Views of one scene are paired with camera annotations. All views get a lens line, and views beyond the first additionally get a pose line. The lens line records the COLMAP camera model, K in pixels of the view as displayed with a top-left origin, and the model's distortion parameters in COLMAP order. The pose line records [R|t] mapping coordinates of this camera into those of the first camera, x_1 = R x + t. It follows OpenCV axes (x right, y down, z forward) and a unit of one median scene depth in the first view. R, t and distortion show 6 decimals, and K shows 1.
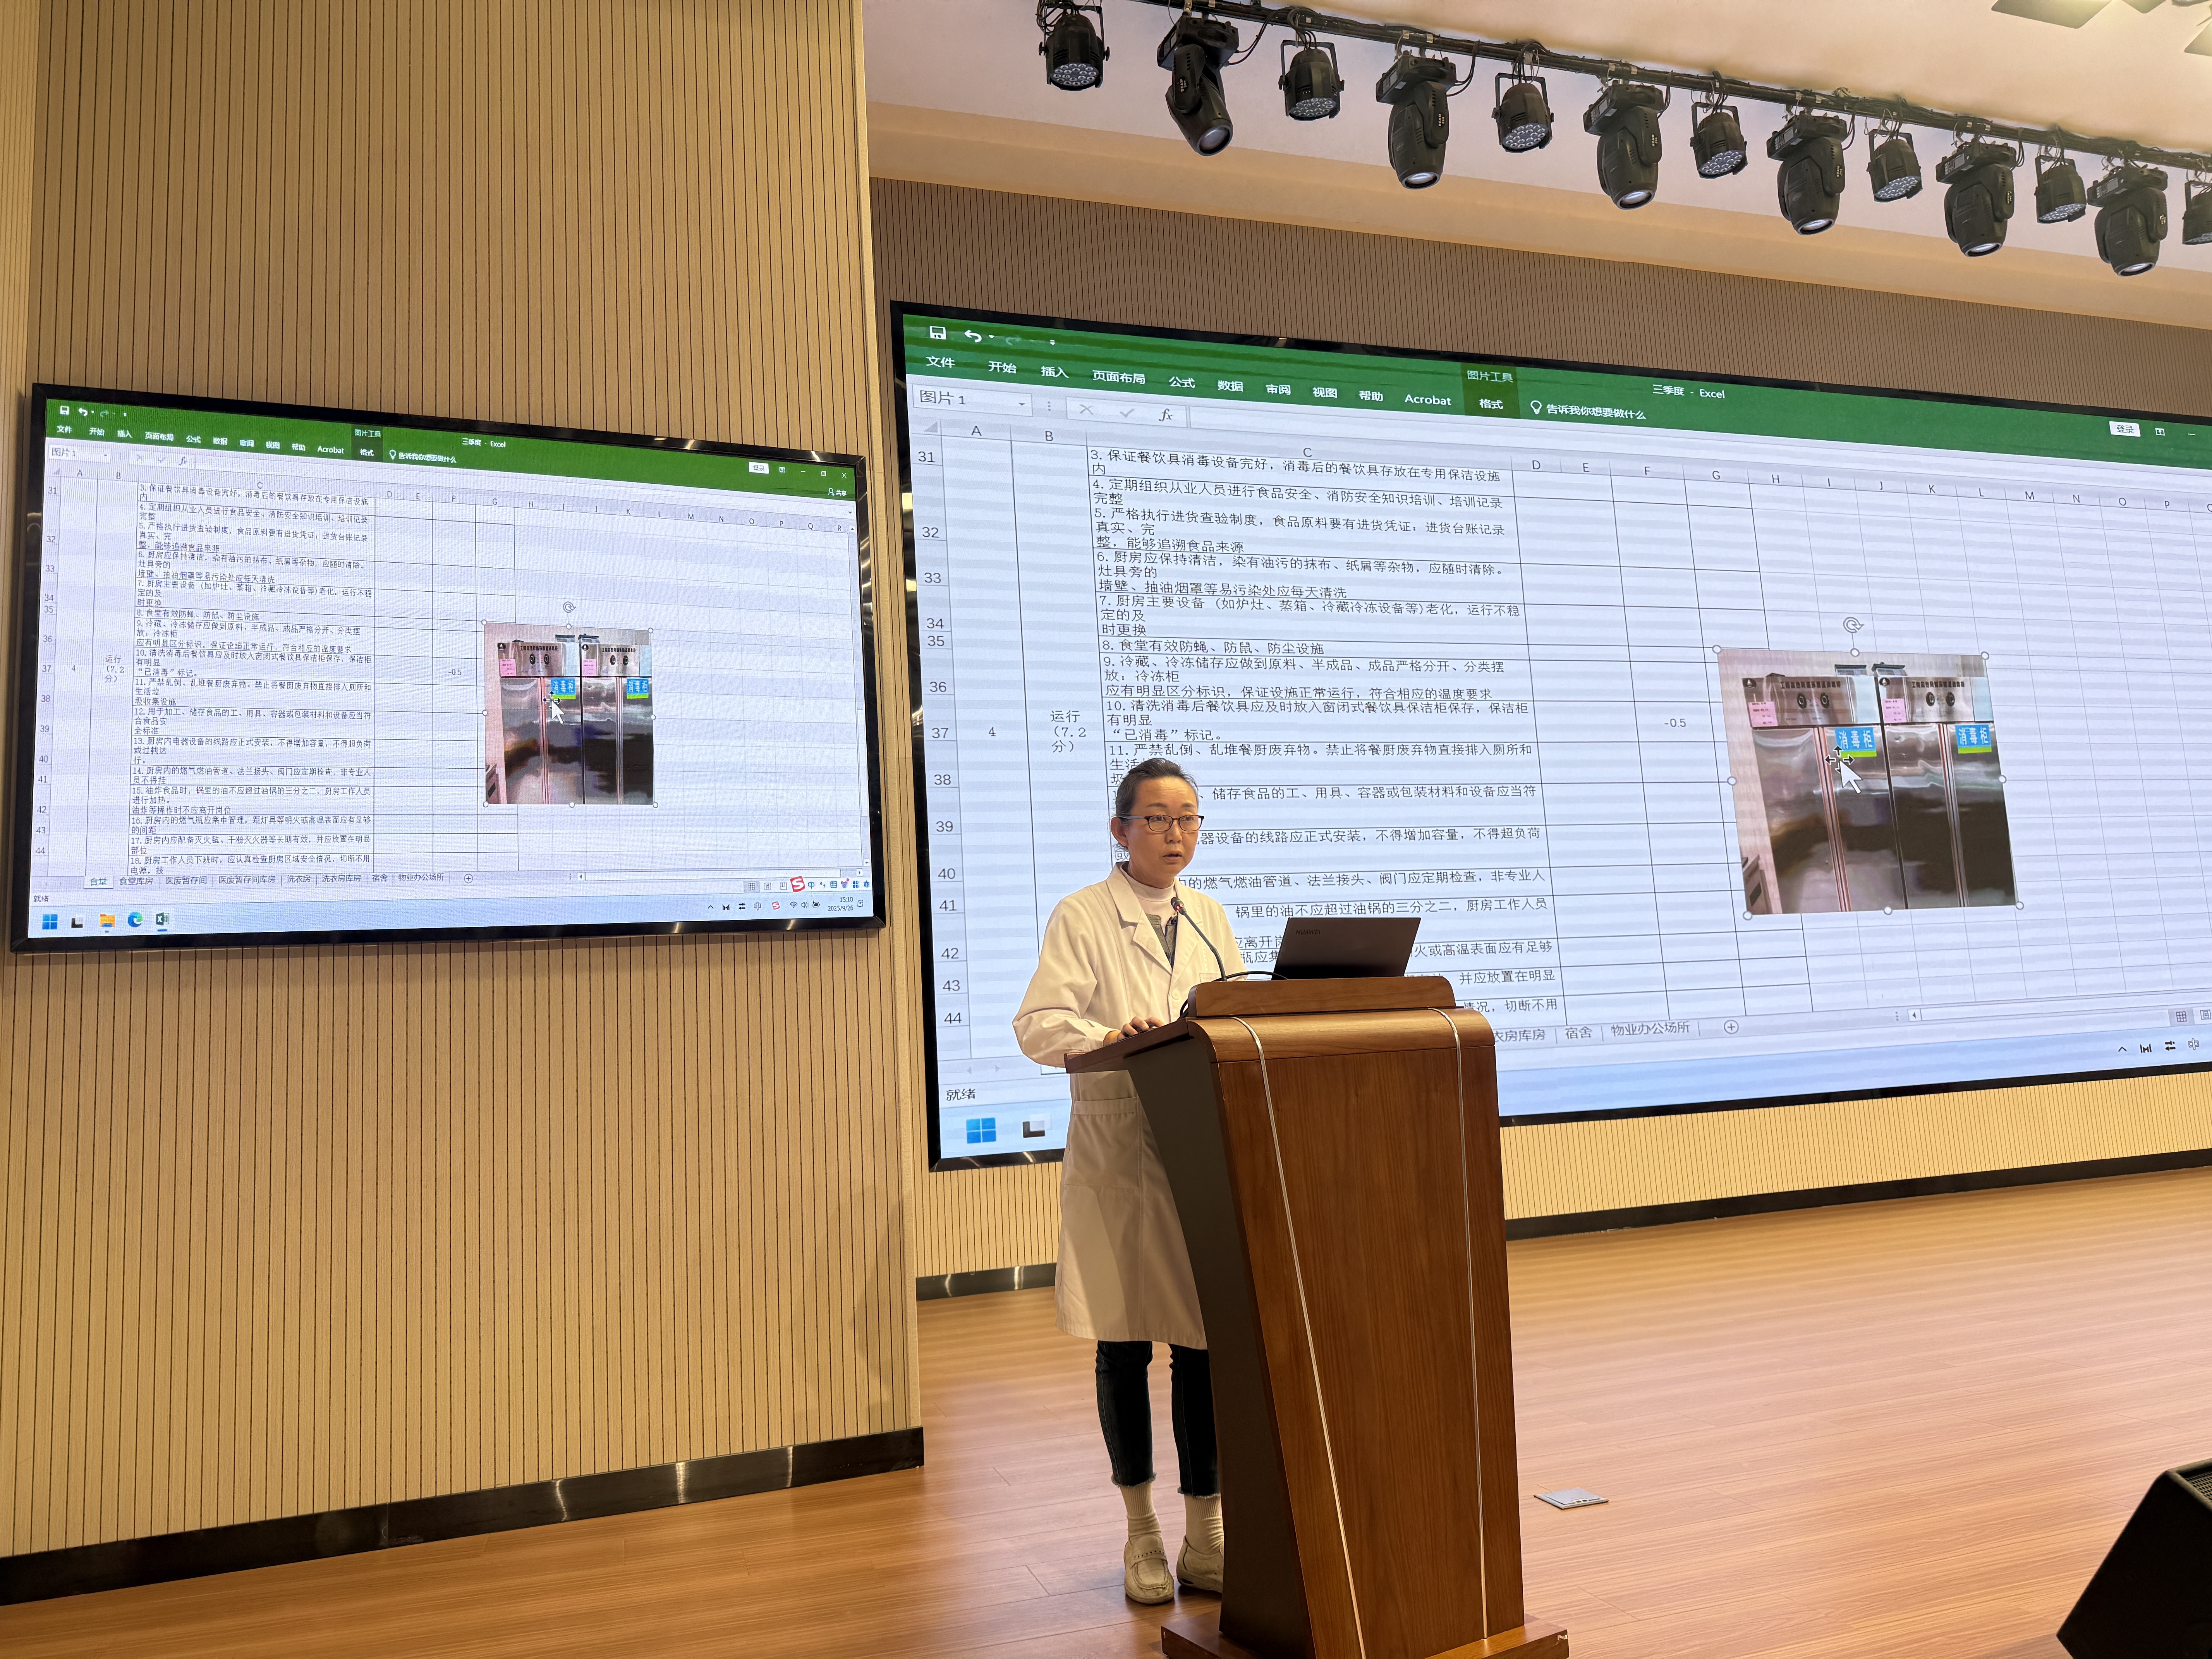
lens RADIAL K [[1561.8, 0, 1106.0], [0, 1561.8, 829.5], [0, 0, 1]] dist [-0.000501, -0.007339]
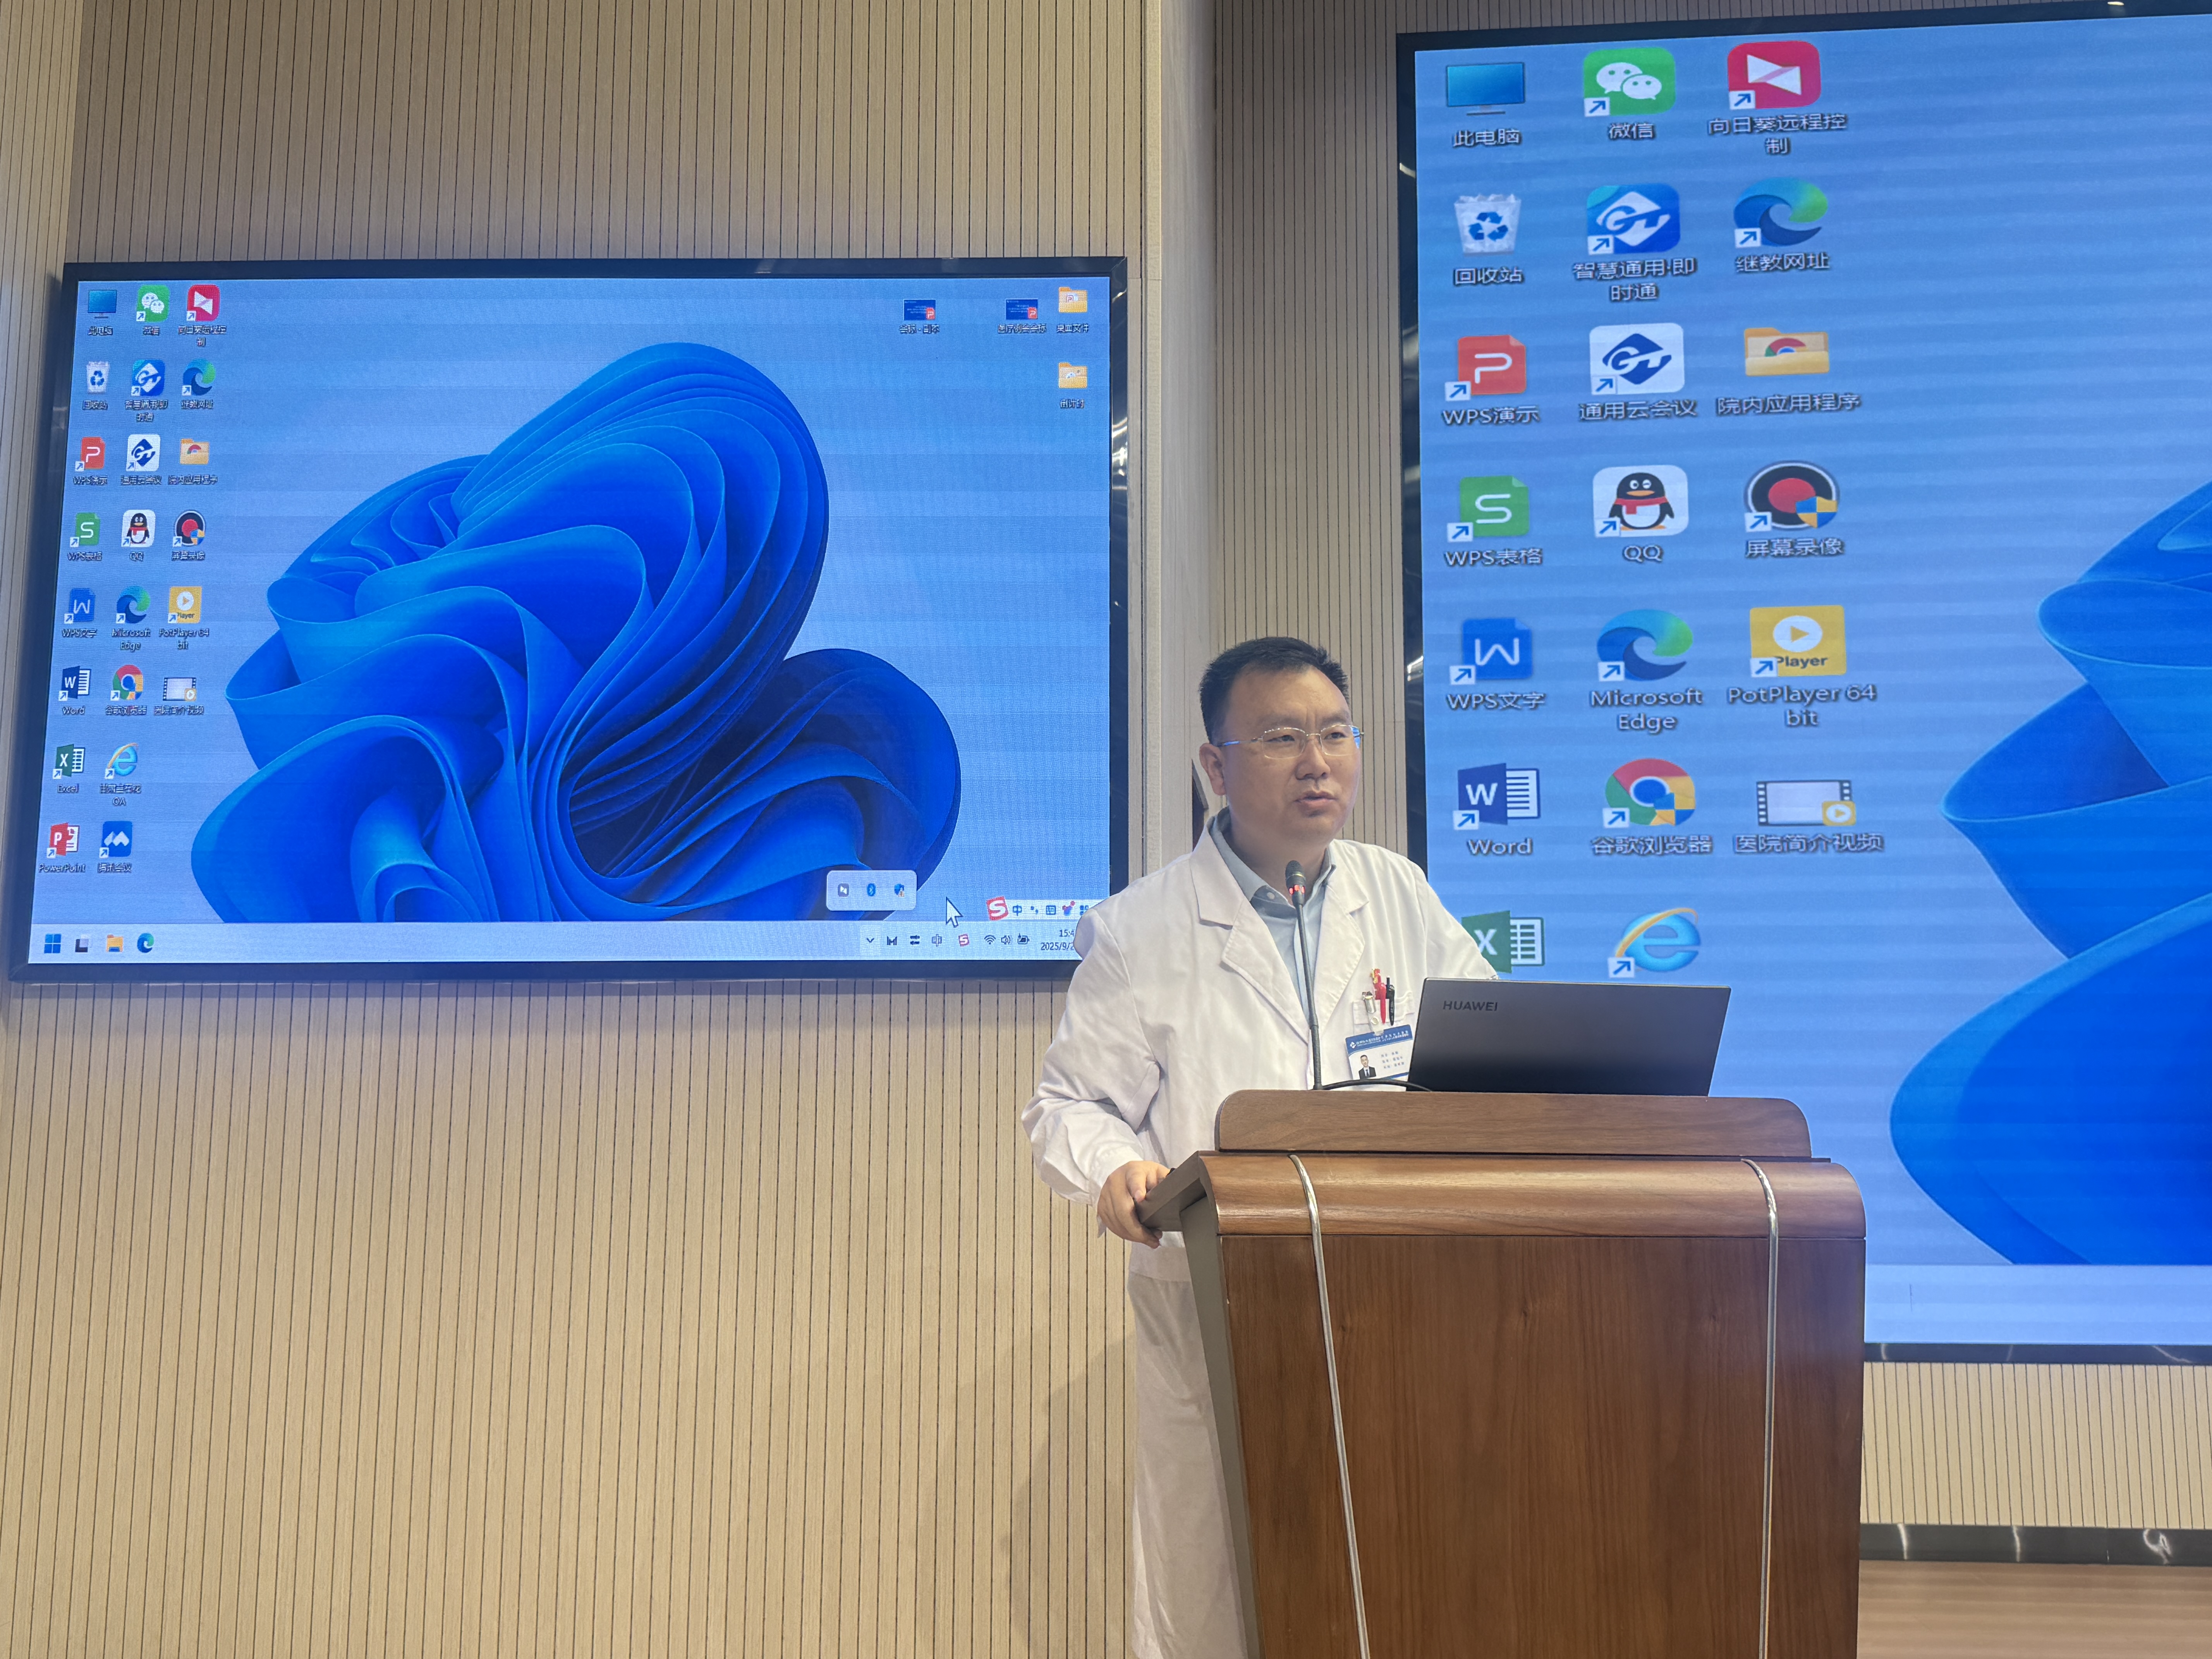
lens RADIAL K [[2221.6, 0, 1012.7], [0, 2221.6, 837.5], [0, 0, 1]] dist [0.047252, -0.008929]
pose [[0.913414, 0.001206, -0.407030, 0.125656], [-0.000263, 0.999997, 0.002374, 0.001489], [0.407032, -0.002061, 0.913412, 0.088879]]
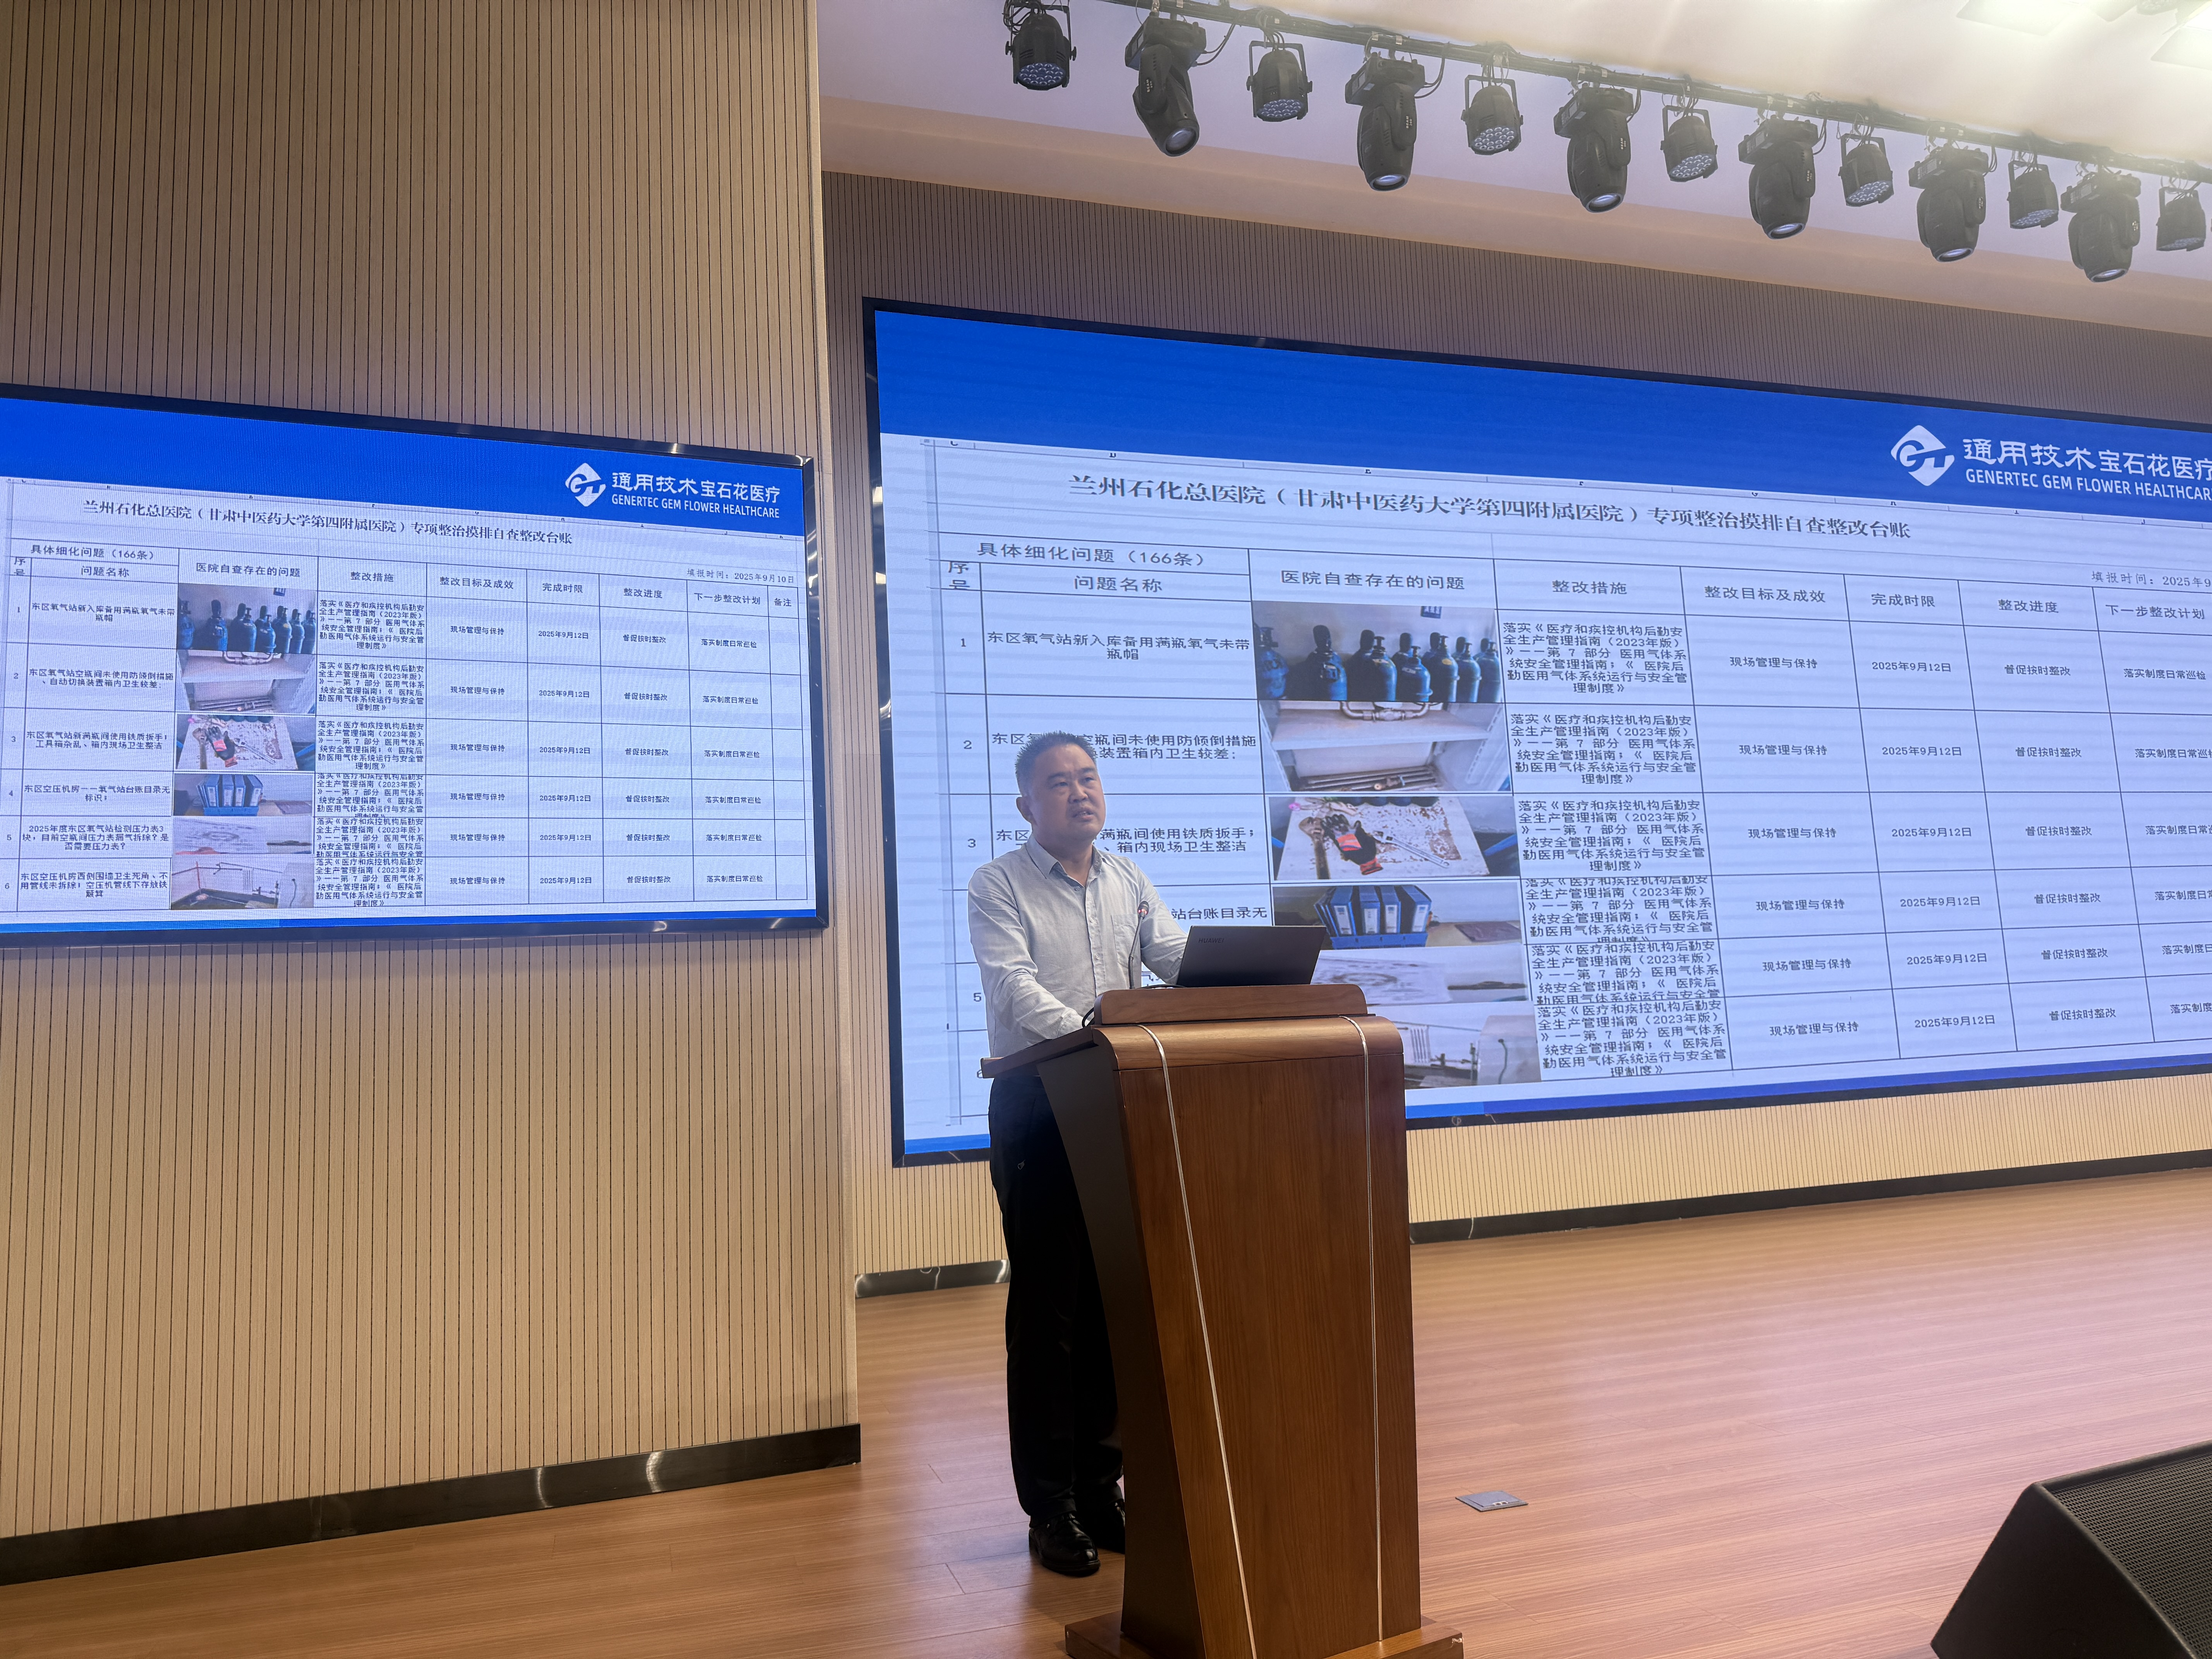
lens RADIAL K [[1560.8, 0, 1106.0], [0, 1560.8, 829.5], [0, 0, 1]] dist [-0.002807, -0.003581]
pose [[0.999969, 0.007764, 0.000914, 0.023400], [-0.007769, 0.999956, 0.005163, -0.004389], [-0.000874, -0.005170, 0.999986, -0.002943]]
